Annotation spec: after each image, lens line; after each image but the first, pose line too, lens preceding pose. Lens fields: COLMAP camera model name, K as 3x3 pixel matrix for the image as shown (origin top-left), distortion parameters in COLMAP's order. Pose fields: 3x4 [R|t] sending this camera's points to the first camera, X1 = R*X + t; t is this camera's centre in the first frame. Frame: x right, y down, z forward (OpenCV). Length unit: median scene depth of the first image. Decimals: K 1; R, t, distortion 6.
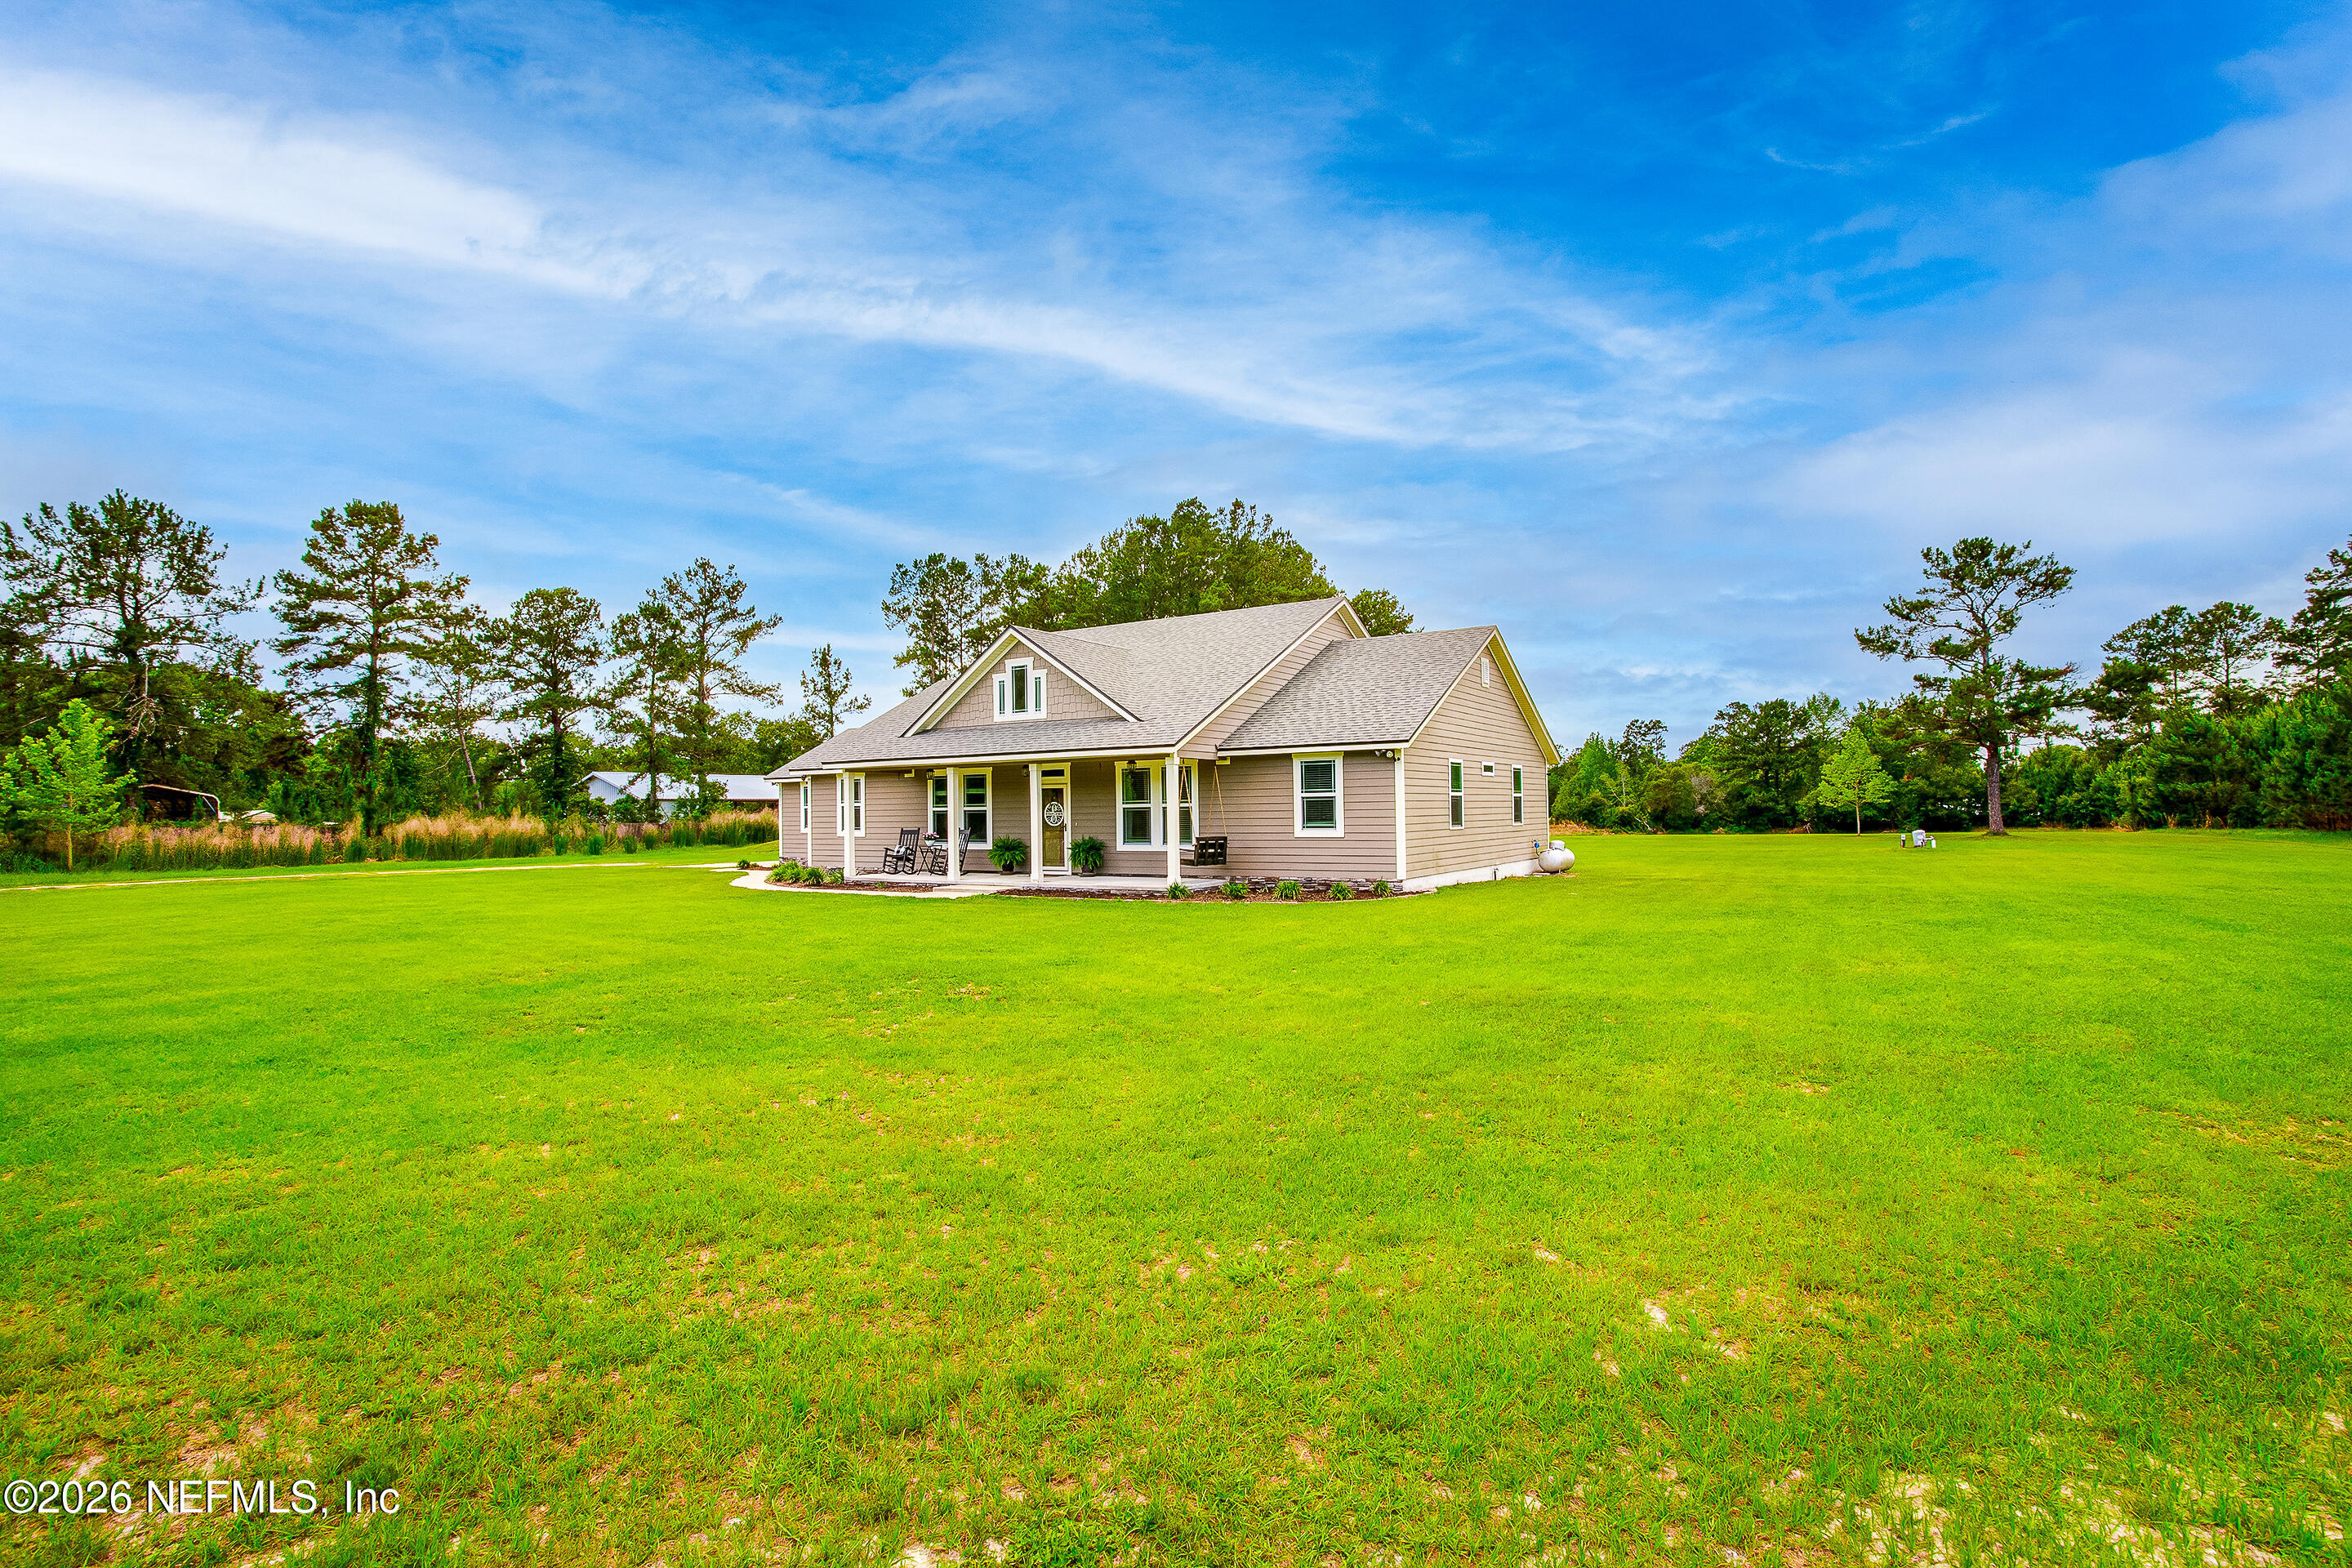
lens RADIAL K [[1131.4, 0, 1175.2], [0, 1131.4, 800.3], [0, 0, 1]] dist [-0.000446, 0.001525]
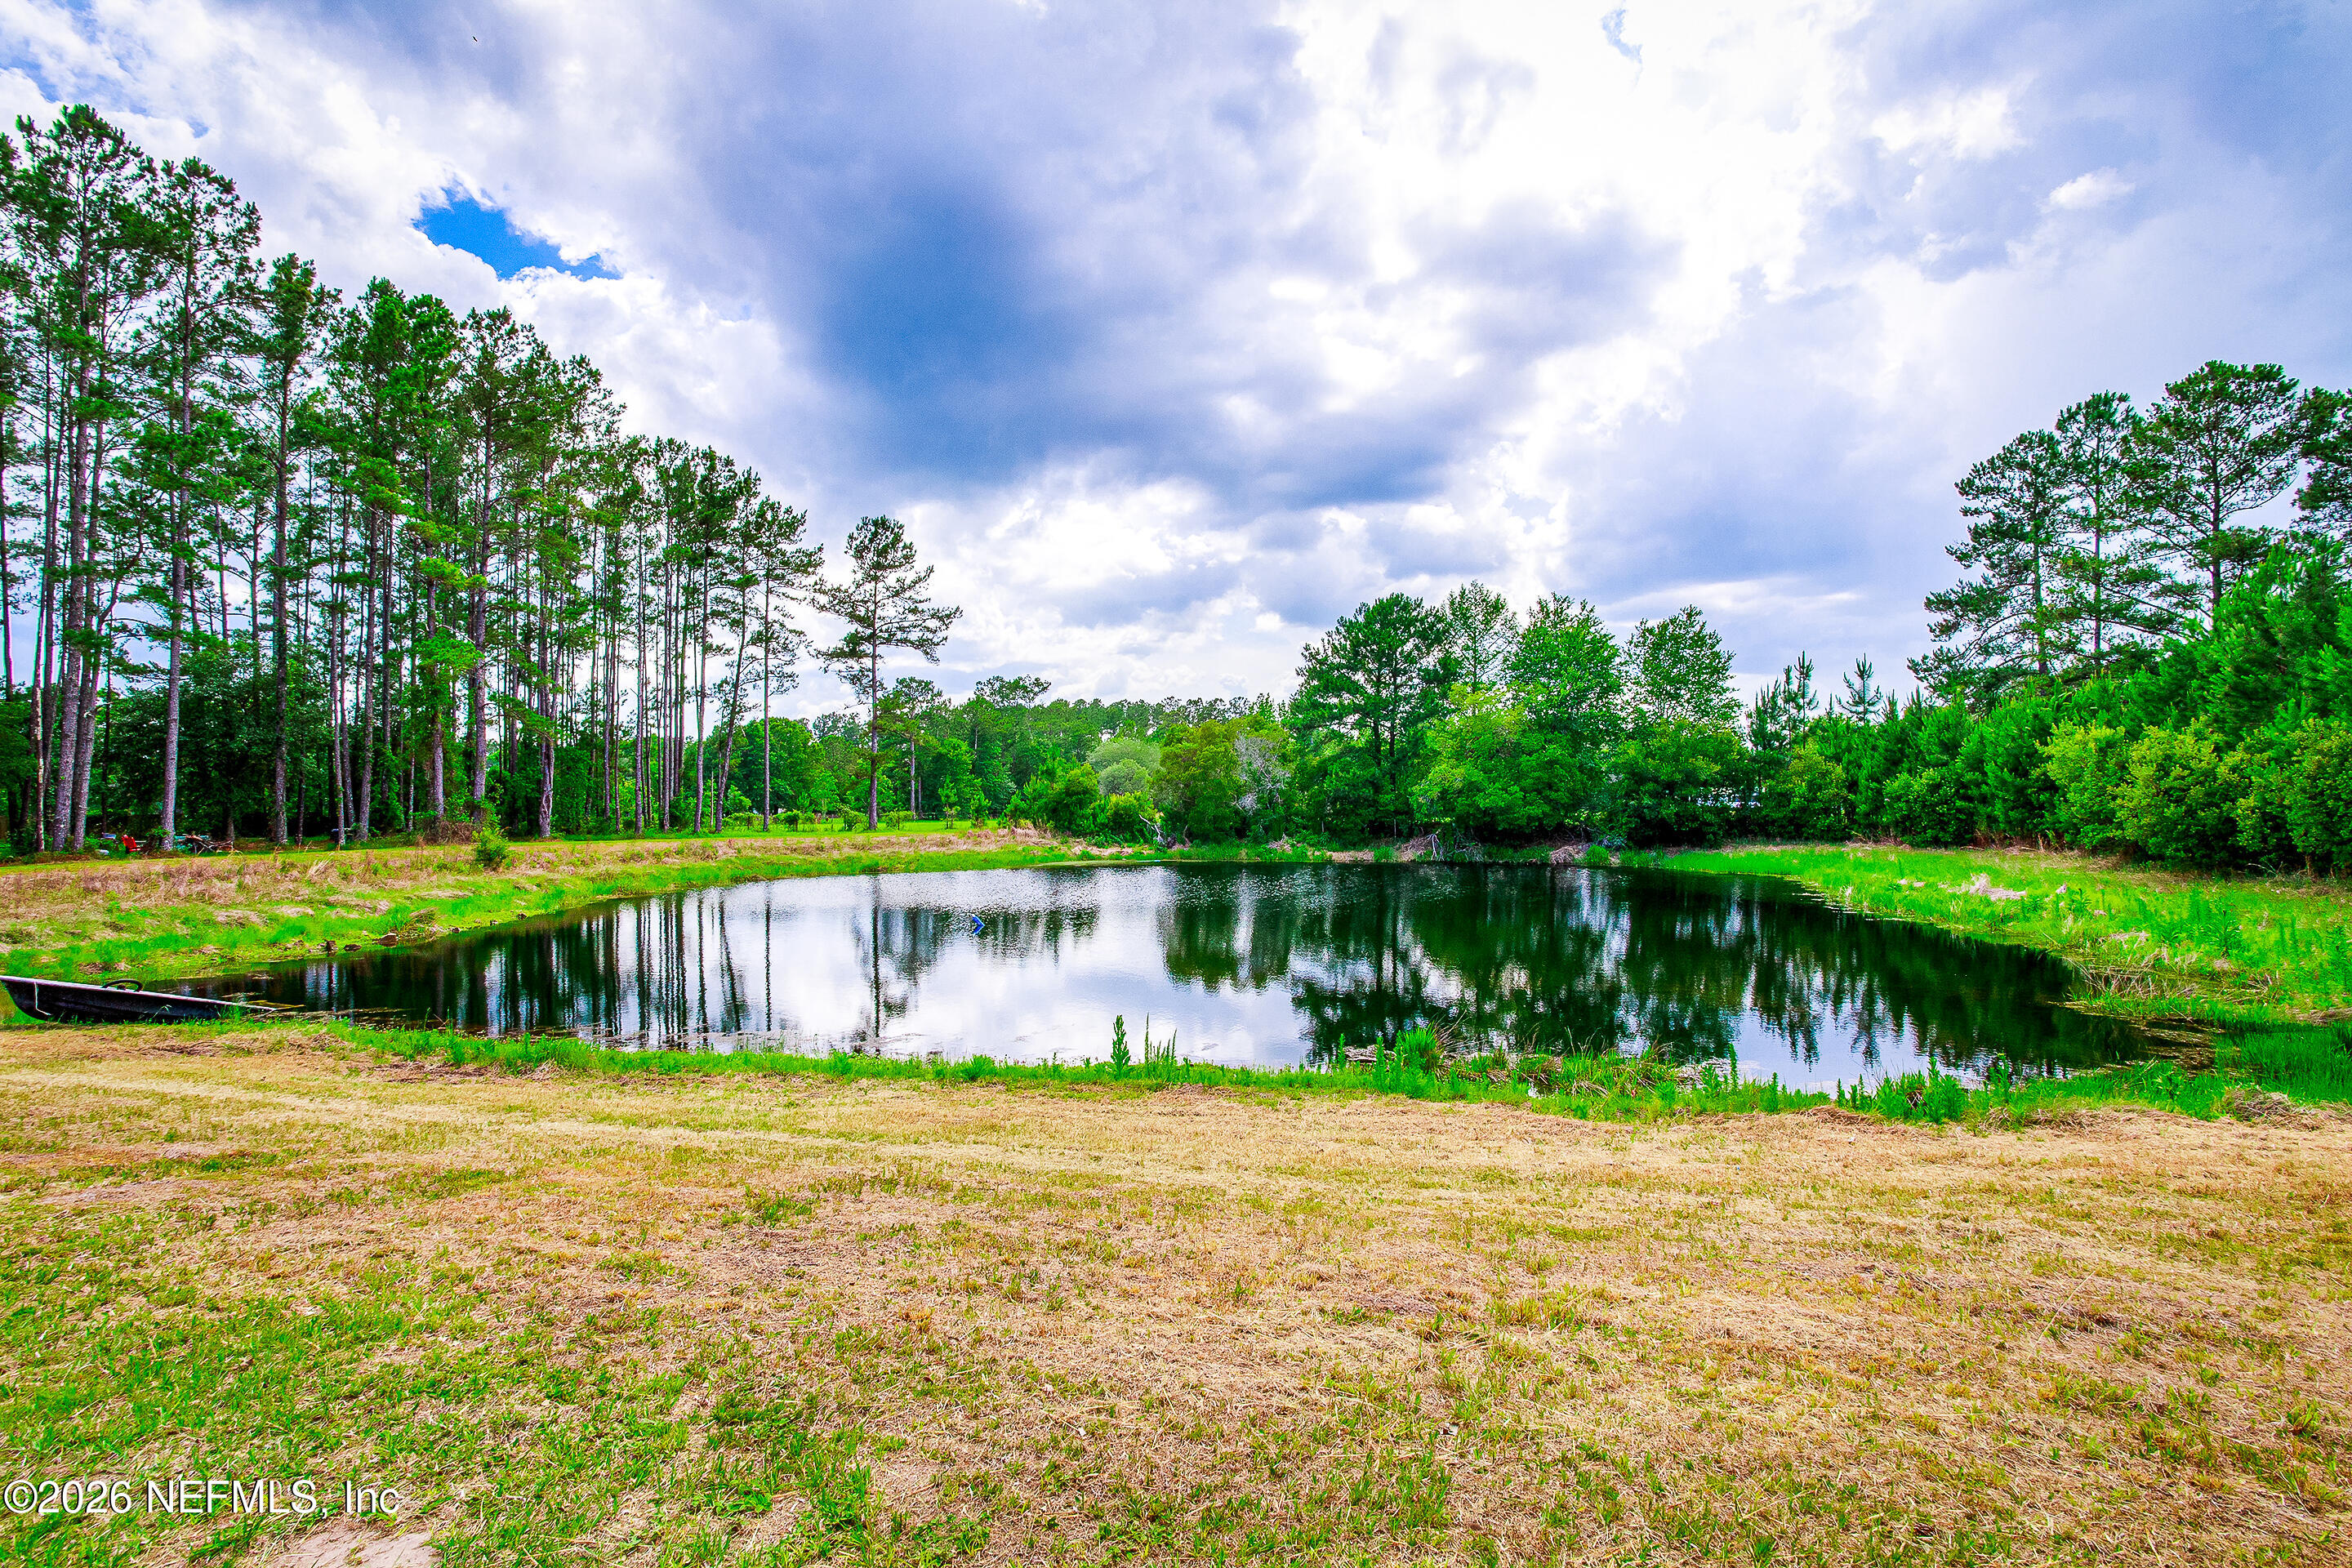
lens RADIAL K [[1131.4, 0, 1177.2], [0, 1131.4, 785.5], [0, 0, 1]] dist [-0.000446, 0.001525]
pose [[0.990591, 0.000713, 0.136851, 0.392099], [-0.001342, 0.999989, 0.004508, -0.001913], [-0.136846, -0.004649, 0.990581, 0.531710]]
